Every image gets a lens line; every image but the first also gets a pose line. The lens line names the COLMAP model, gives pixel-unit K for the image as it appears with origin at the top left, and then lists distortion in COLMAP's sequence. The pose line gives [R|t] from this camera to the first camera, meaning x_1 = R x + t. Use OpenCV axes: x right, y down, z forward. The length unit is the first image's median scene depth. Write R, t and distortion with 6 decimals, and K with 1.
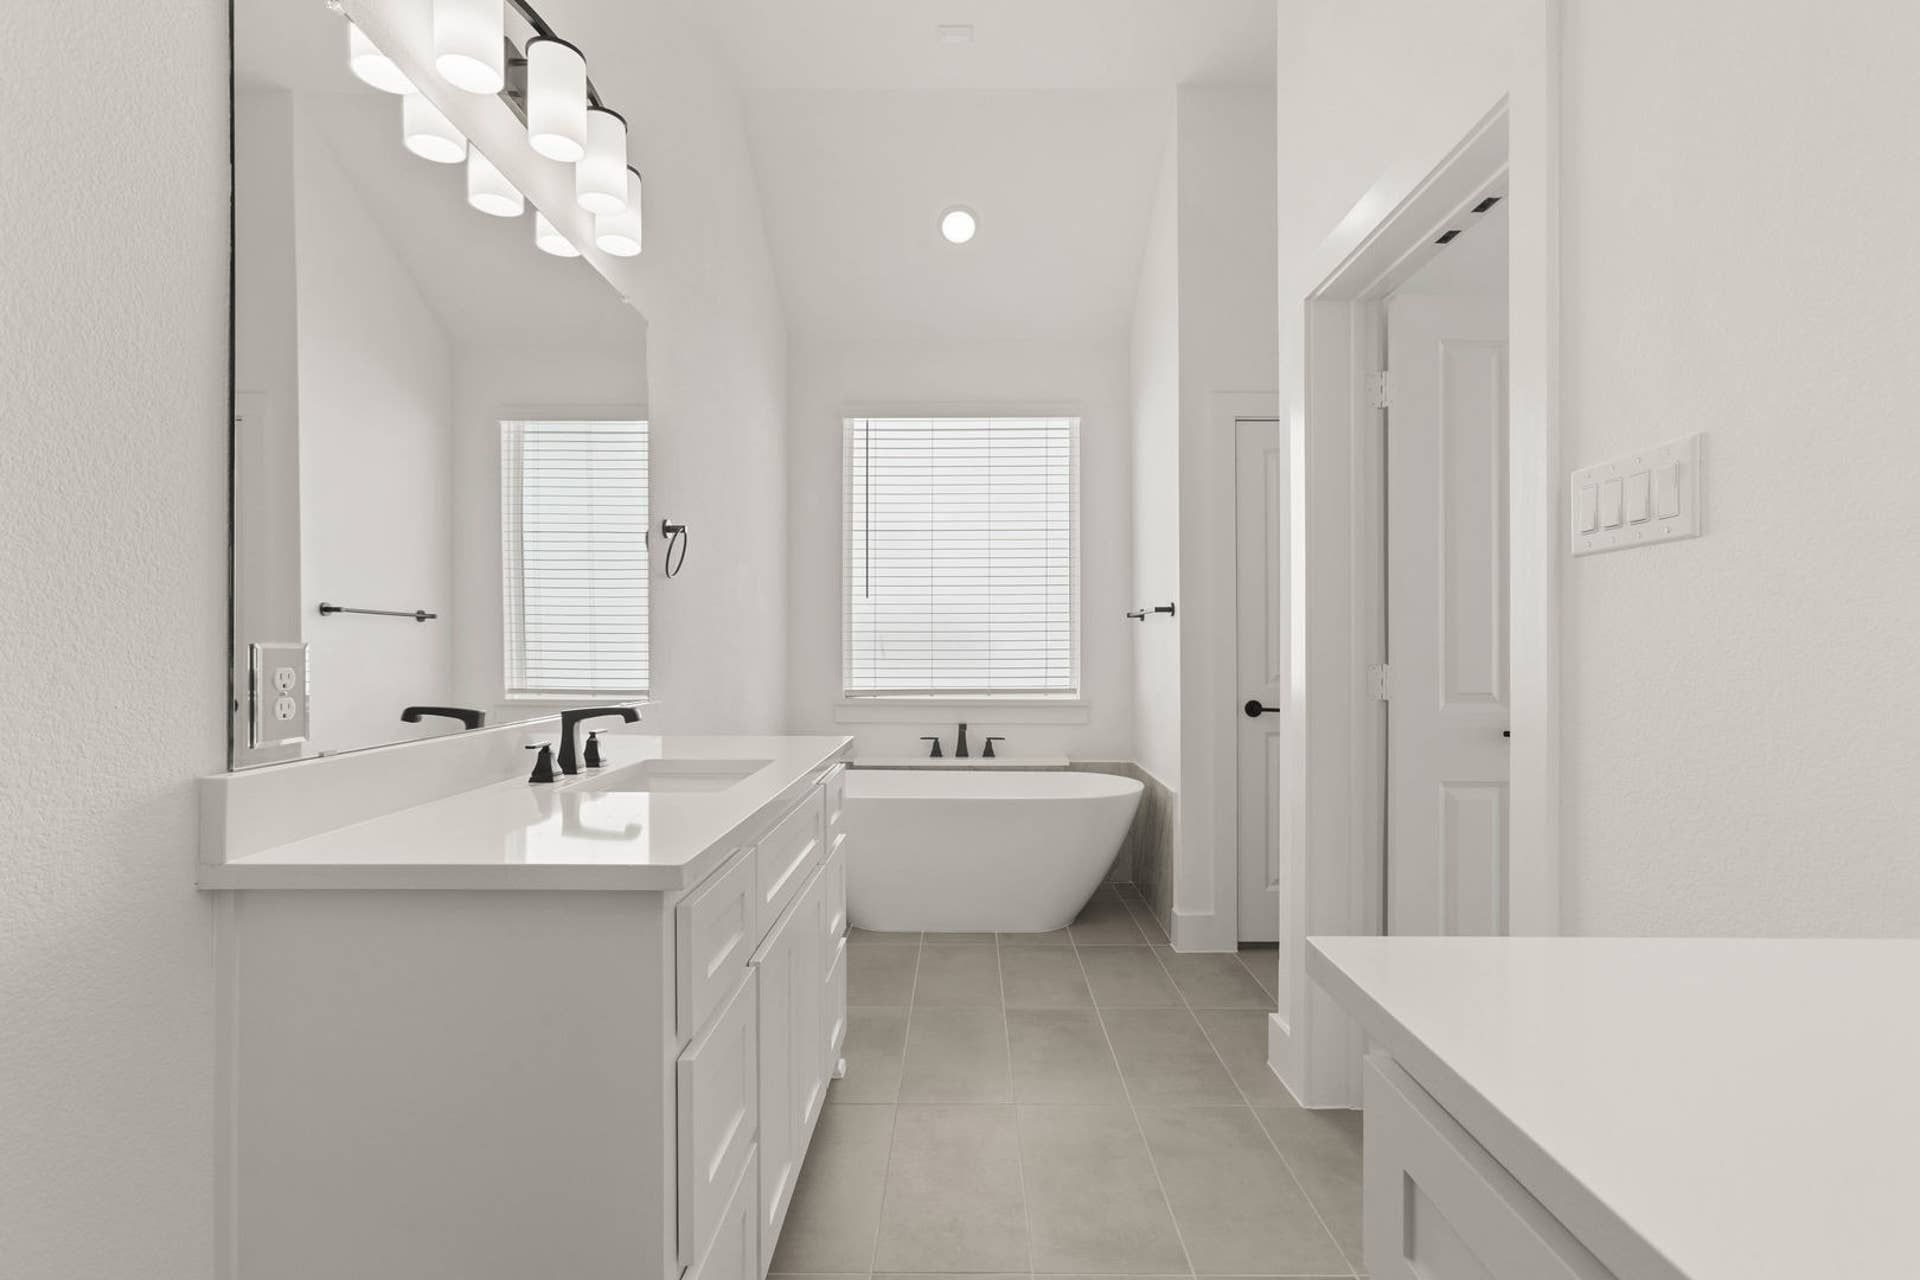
lens RADIAL K [[853.3, 0, 963.3], [0, 853.3, 645.9], [0, 0, 1]] dist [0.002331, 0.000447]
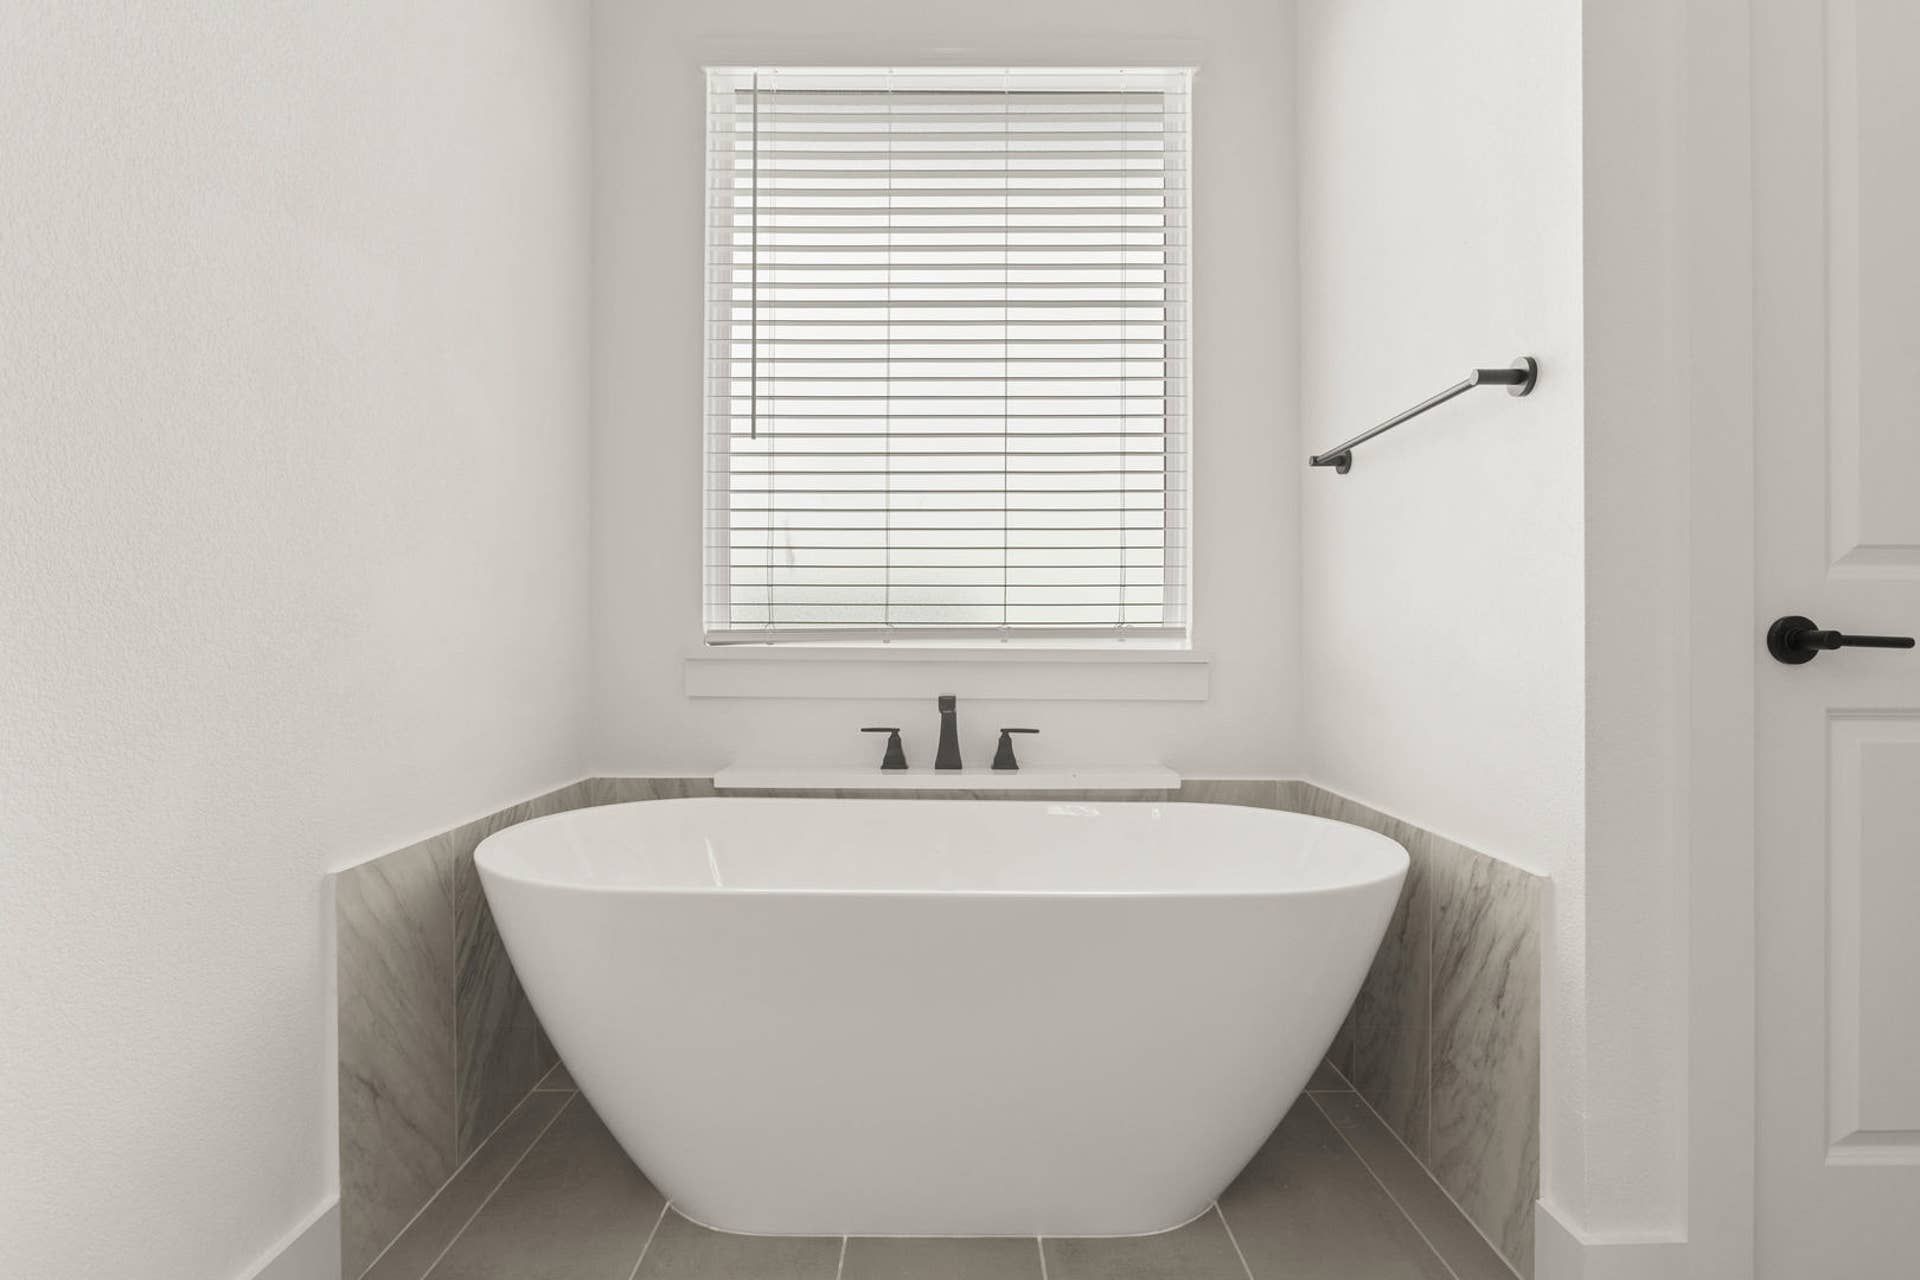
lens RADIAL K [[853.3, 0, 963.3], [0, 853.3, 645.9], [0, 0, 1]] dist [0.002331, 0.000447]
pose [[0.999752, 0.003409, 0.022014, -0.004017], [-0.003460, 0.999991, 0.002249, 0.060959], [-0.022006, -0.002324, 0.999755, 0.530114]]
